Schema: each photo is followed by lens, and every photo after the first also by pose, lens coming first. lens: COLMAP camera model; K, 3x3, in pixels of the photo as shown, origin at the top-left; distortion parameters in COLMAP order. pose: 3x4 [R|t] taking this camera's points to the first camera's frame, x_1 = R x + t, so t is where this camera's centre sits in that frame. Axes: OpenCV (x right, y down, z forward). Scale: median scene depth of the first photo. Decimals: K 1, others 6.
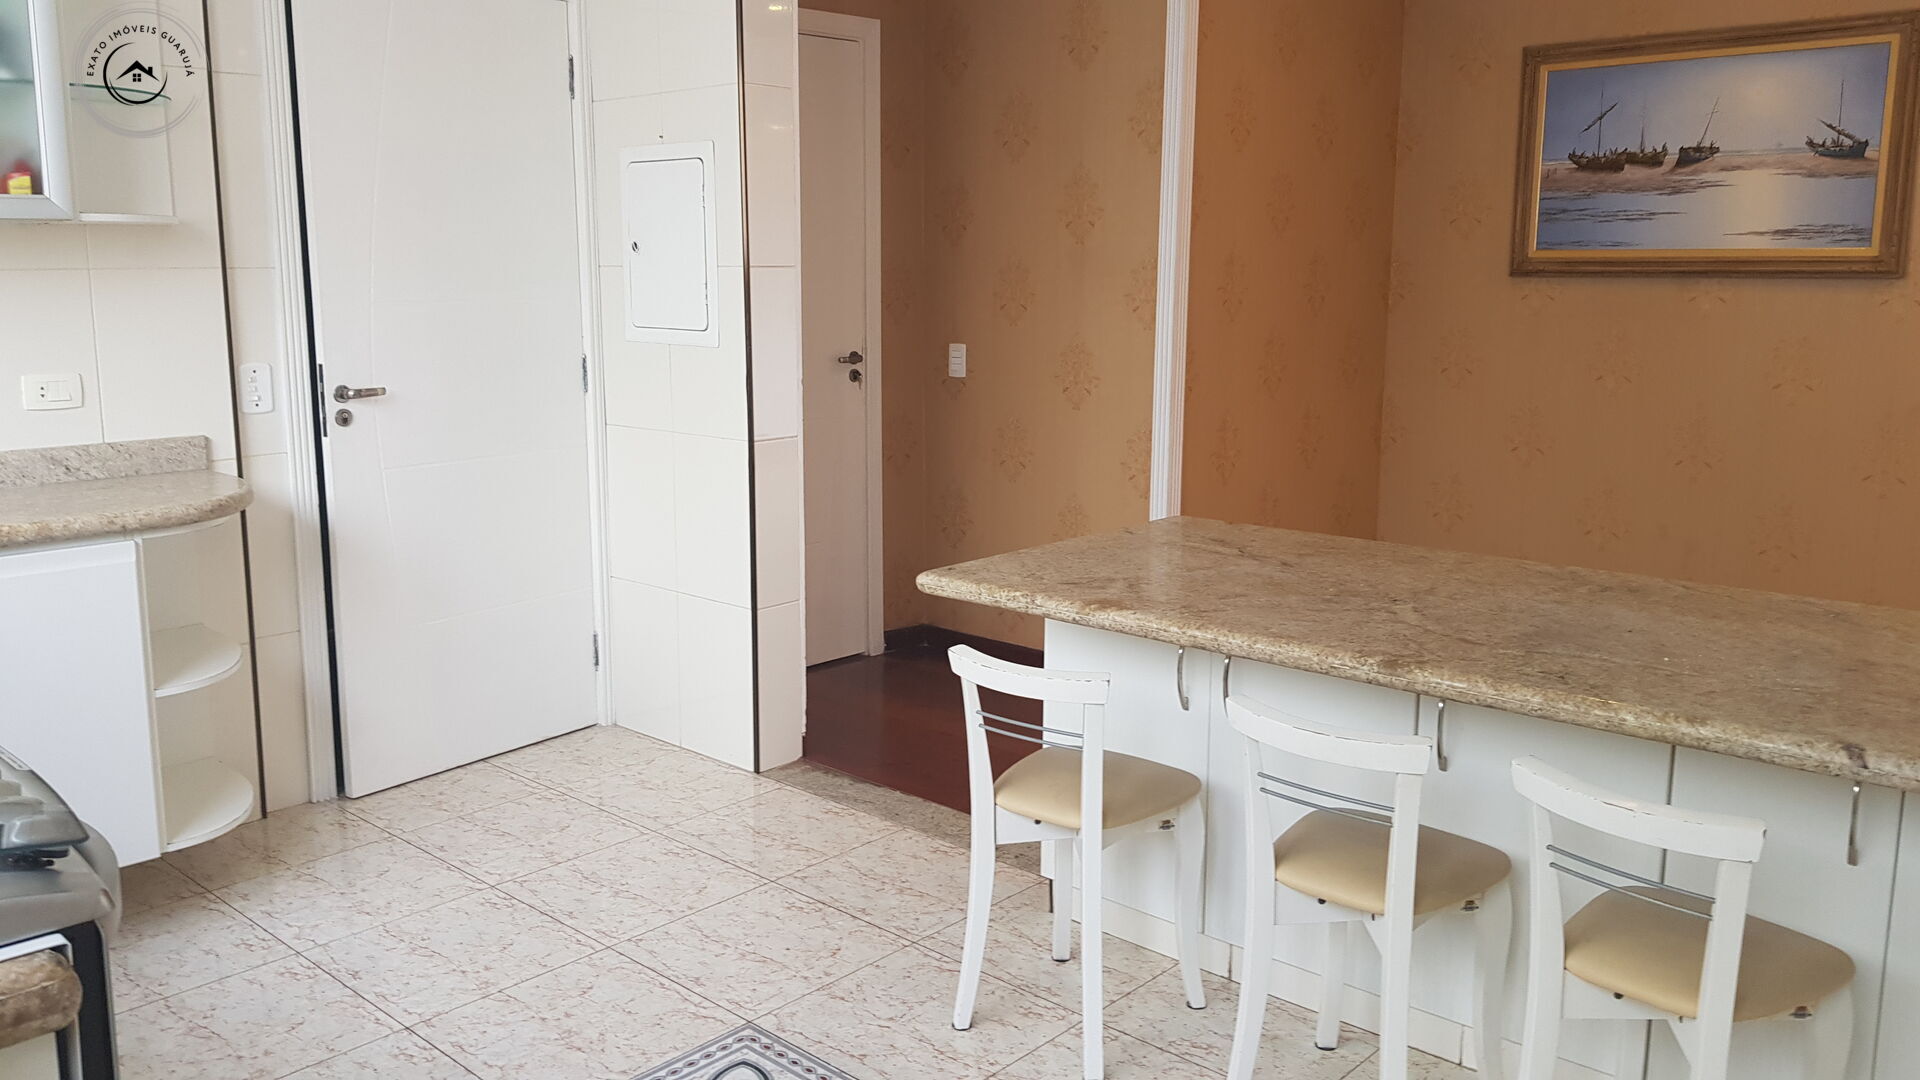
lens RADIAL K [[1498.4, 0, 886.7], [0, 1498.4, 503.7], [0, 0, 1]] dist [0.092308, -0.165427]
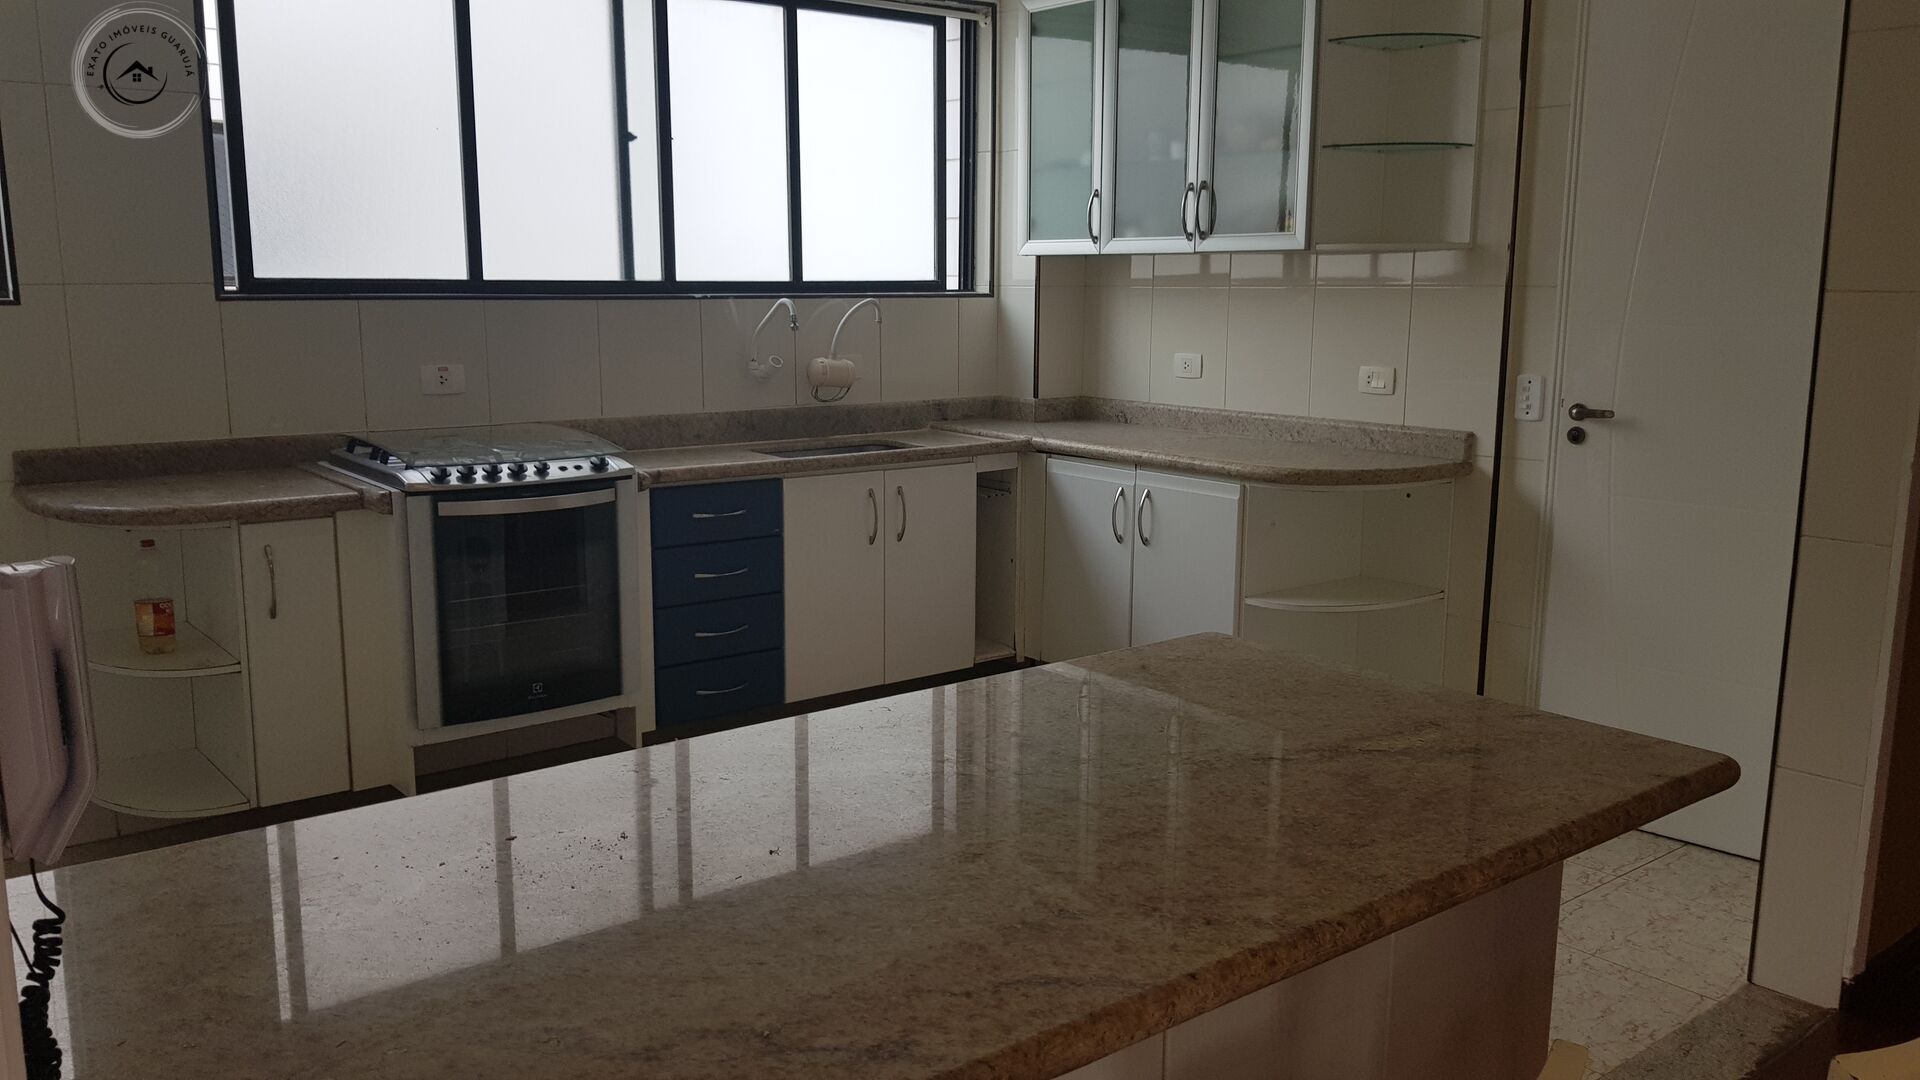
lens RADIAL K [[1524.8, 0, 960.0], [0, 1524.8, 540.0], [0, 0, 1]] dist [0.125866, -0.227216]
pose [[-0.131244, 0.174875, -0.975804, 0.754252], [-0.157820, 0.968079, 0.194717, -0.131777], [0.978707, 0.179557, -0.099456, 0.747051]]
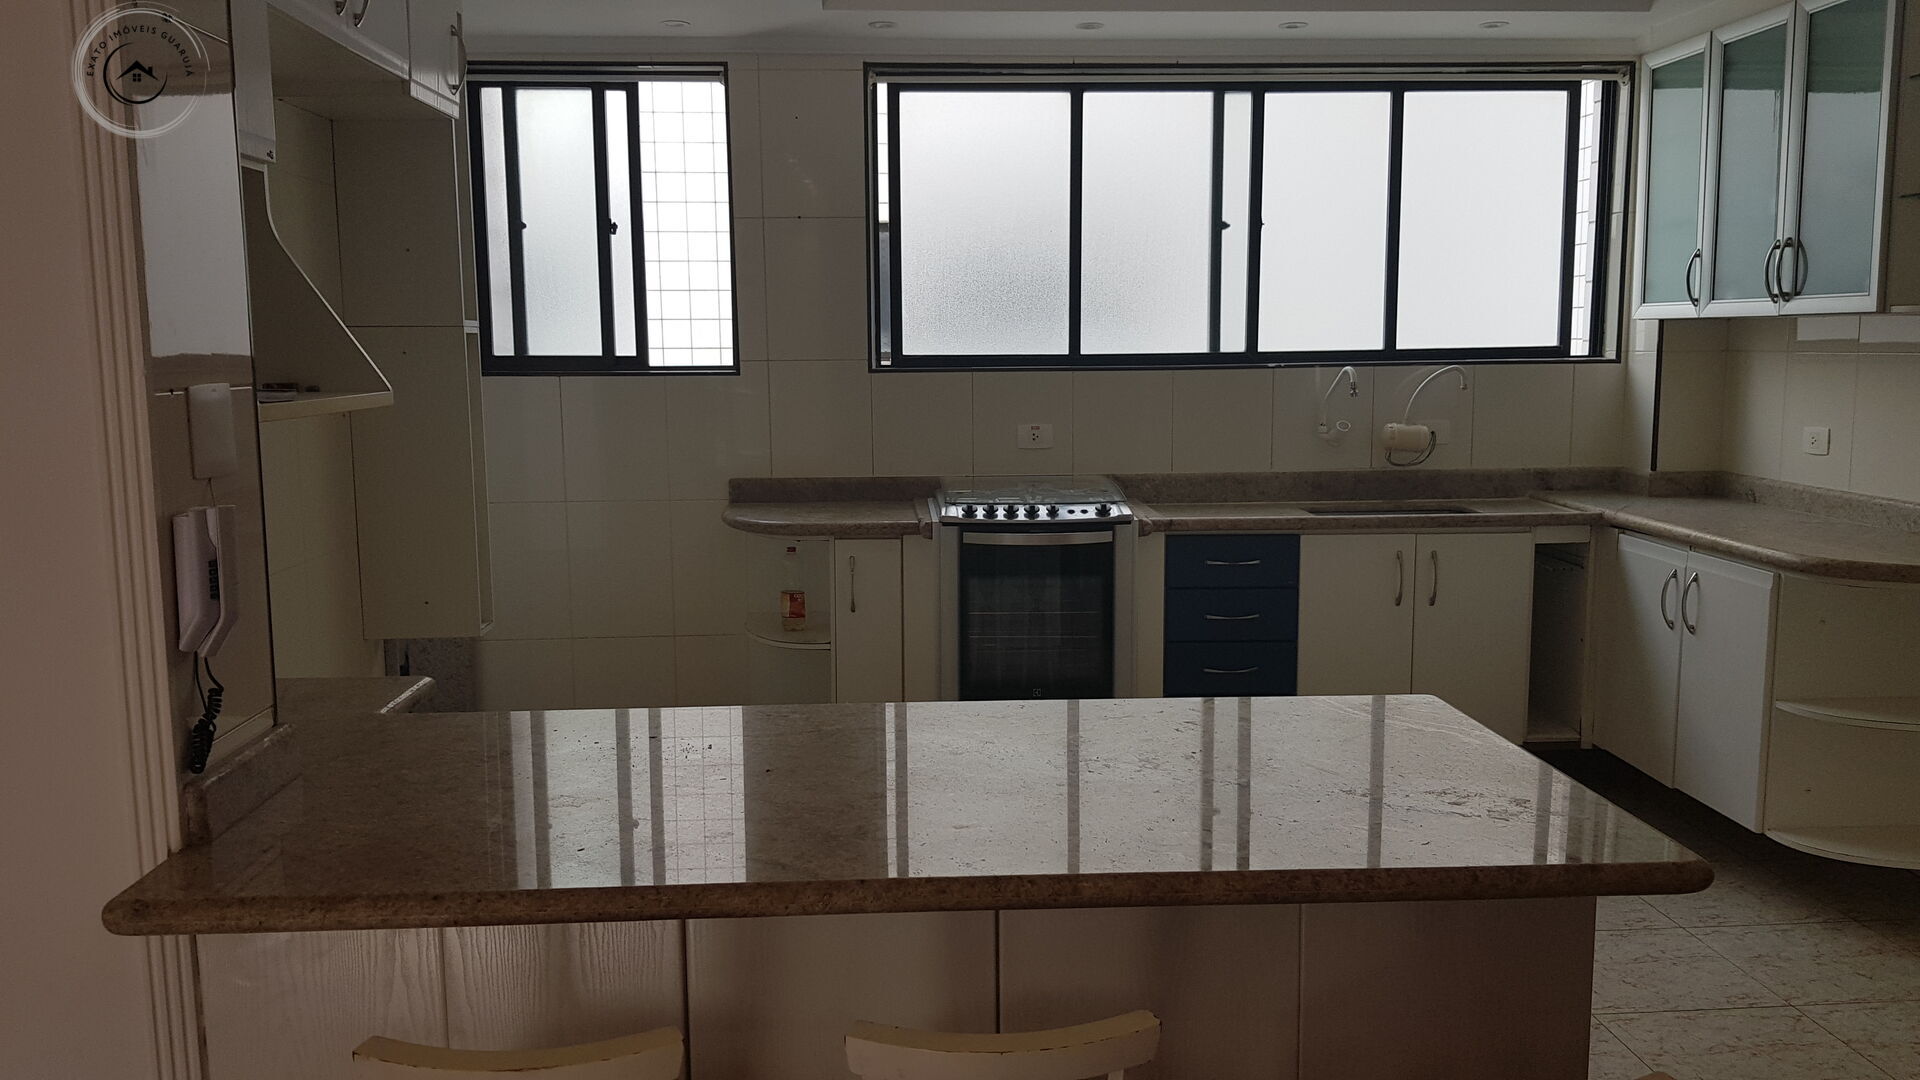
lens RADIAL K [[1533.2, 0, 934.1], [0, 1533.2, 521.7], [0, 0, 1]] dist [0.113574, -0.227867]
pose [[-0.688426, 0.096108, -0.718911, 0.730451], [-0.100697, 0.968919, 0.225957, -0.193862], [0.718283, 0.227947, -0.657351, 1.107465]]
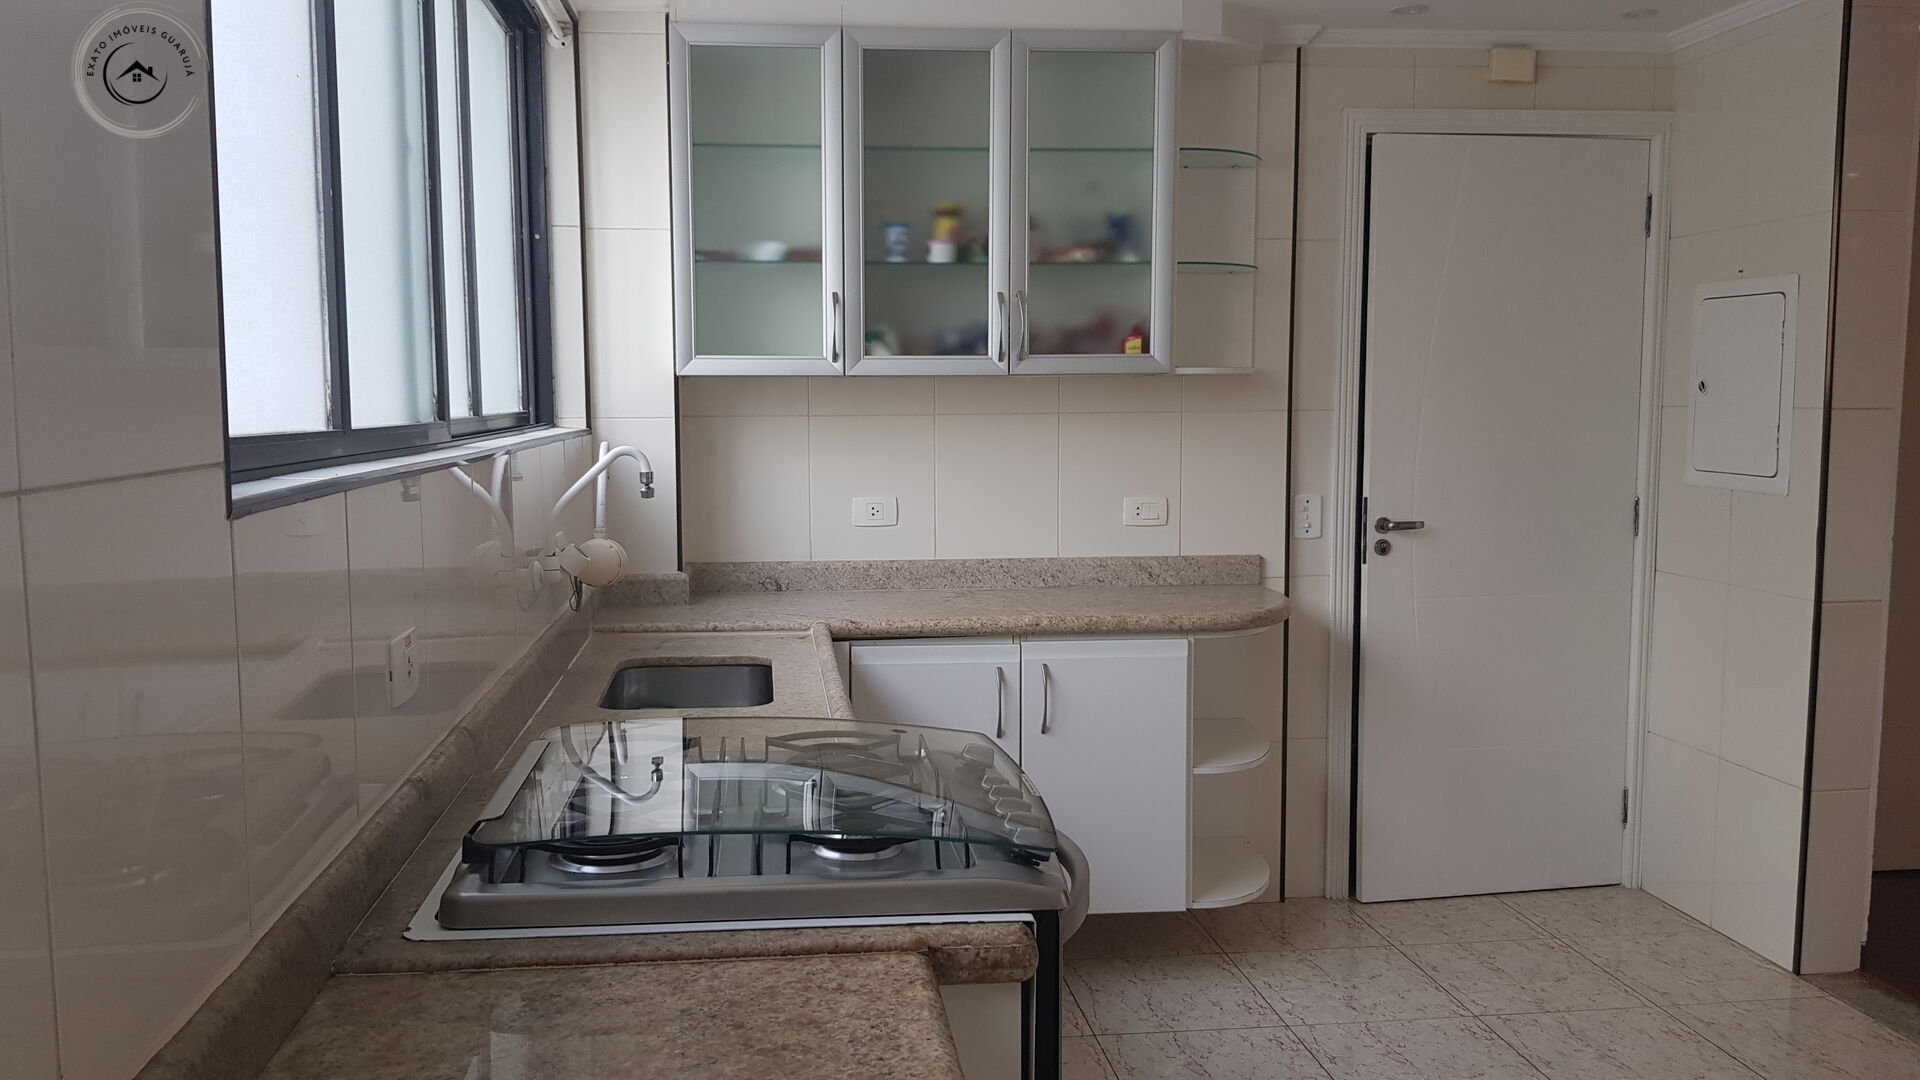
lens RADIAL K [[1486.2, 0, 900.2], [0, 1486.2, 540.6], [0, 0, 1]] dist [0.059589, -0.063518]
pose [[0.767568, 0.061976, -0.637965, 0.060580], [-0.099215, 0.994806, -0.022729, -0.003193], [0.633243, 0.080742, 0.769730, -0.043249]]
